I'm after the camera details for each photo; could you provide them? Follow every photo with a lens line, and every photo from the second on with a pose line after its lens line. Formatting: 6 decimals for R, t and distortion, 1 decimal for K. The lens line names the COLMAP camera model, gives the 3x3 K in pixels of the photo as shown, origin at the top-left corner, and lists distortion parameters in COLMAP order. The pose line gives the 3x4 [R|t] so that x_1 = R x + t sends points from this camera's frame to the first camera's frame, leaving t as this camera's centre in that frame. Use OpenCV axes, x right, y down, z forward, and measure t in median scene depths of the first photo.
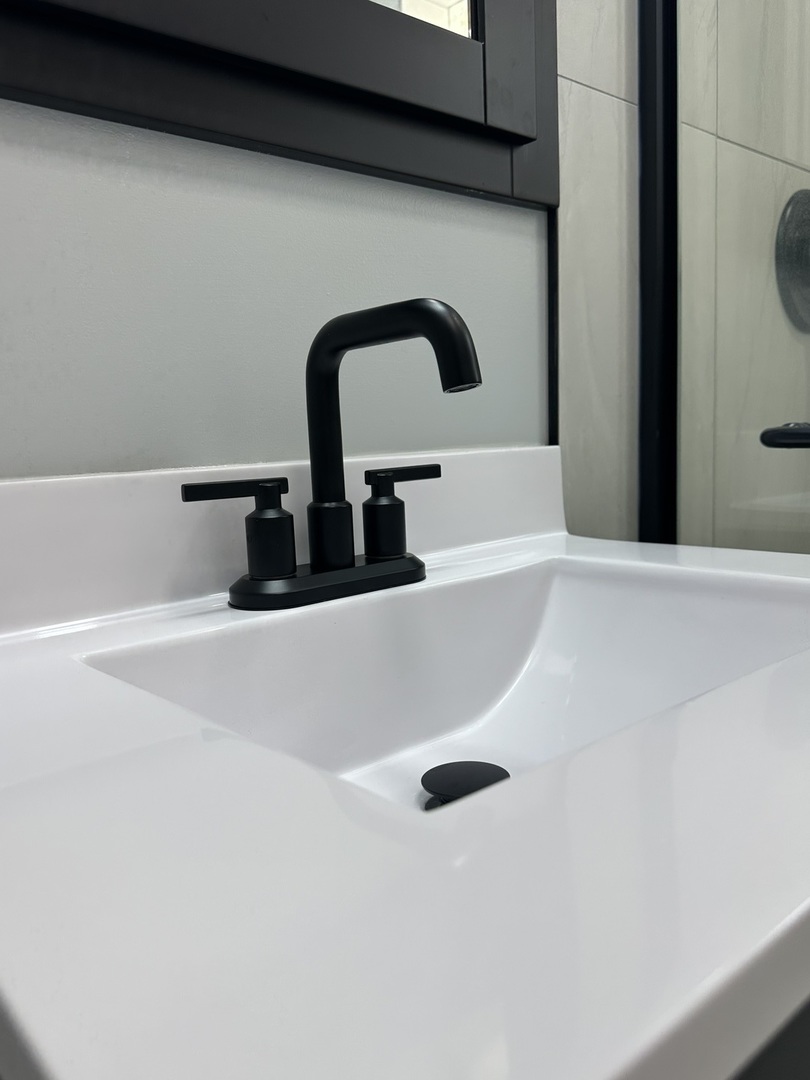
lens RADIAL K [[881.7, 0, 405.0], [0, 881.7, 540.0], [0, 0, 1]] dist [-0.000252, -0.004160]
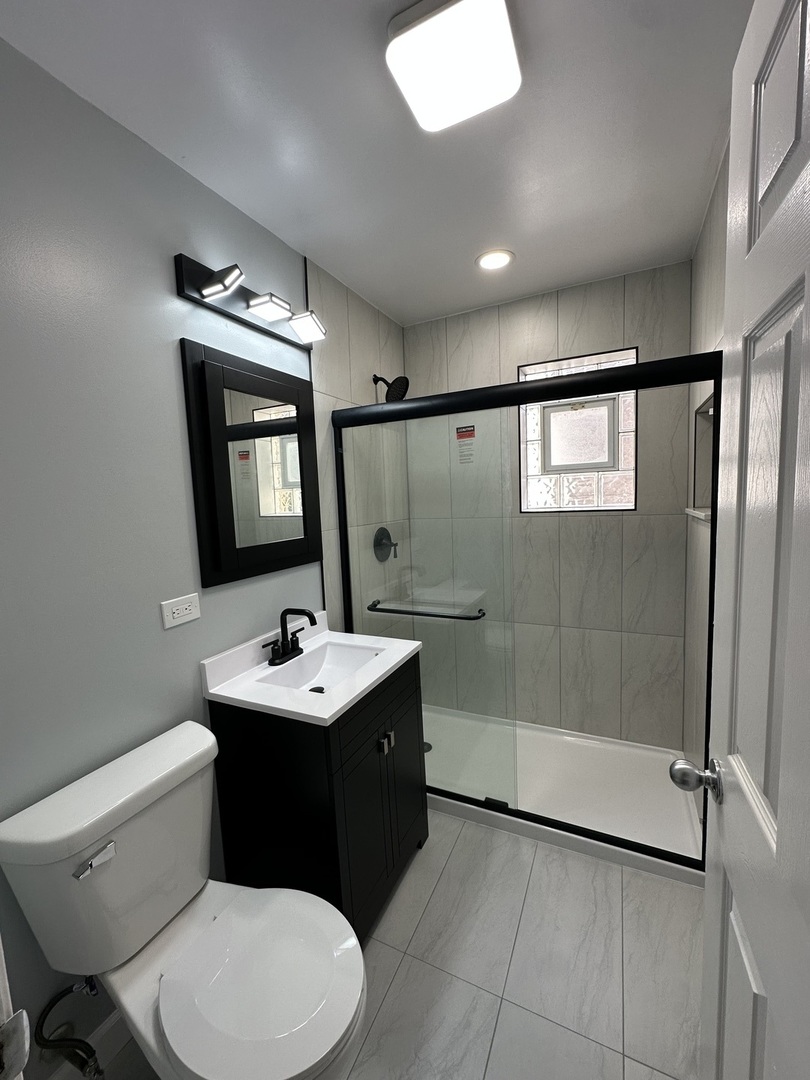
lens RADIAL K [[431.2, 0, 404.7], [0, 431.2, 539.6], [0, 0, 1]] dist [-0.005163, 0.000675]
pose [[0.923412, -0.041308, 0.381582, -0.365504], [0.056170, 0.998032, -0.027886, -0.509783], [-0.379679, 0.047183, 0.923914, -1.581770]]
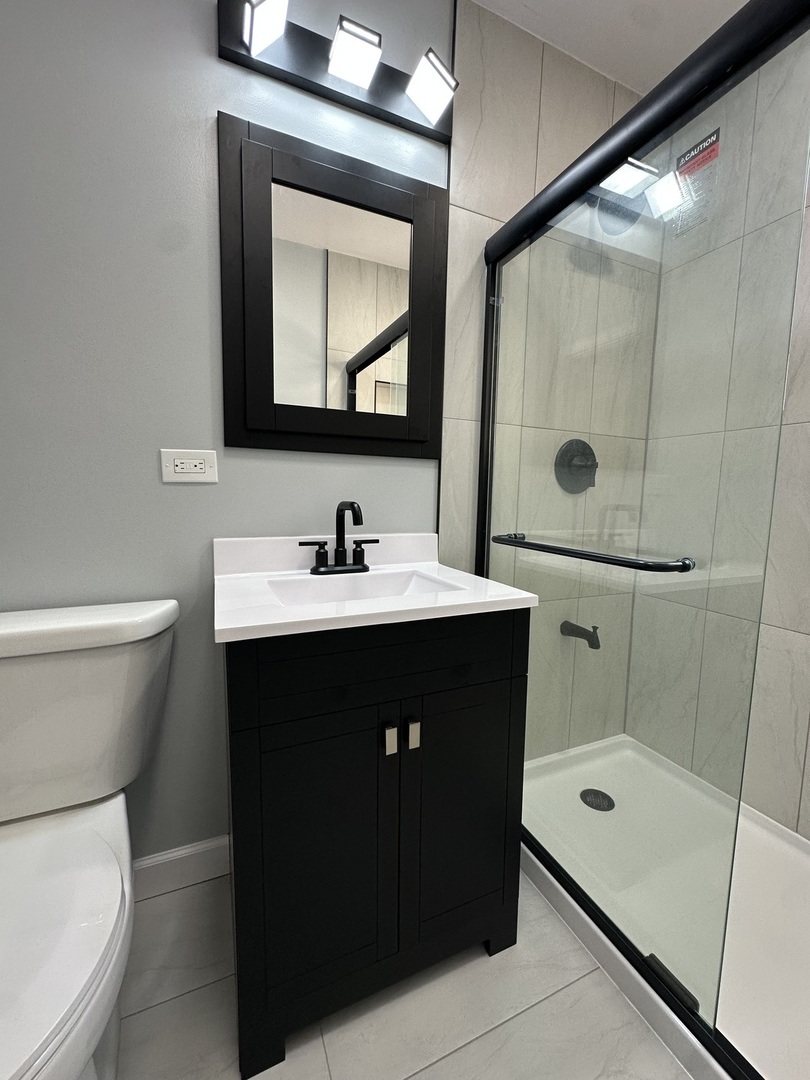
lens RADIAL K [[431.2, 0, 404.7], [0, 431.2, 539.6], [0, 0, 1]] dist [-0.005163, 0.000675]
pose [[0.952257, 0.087002, -0.292637, 0.680565], [-0.090950, 0.995855, 0.000113, -0.100928], [0.291434, 0.026507, 0.956223, -0.650120]]
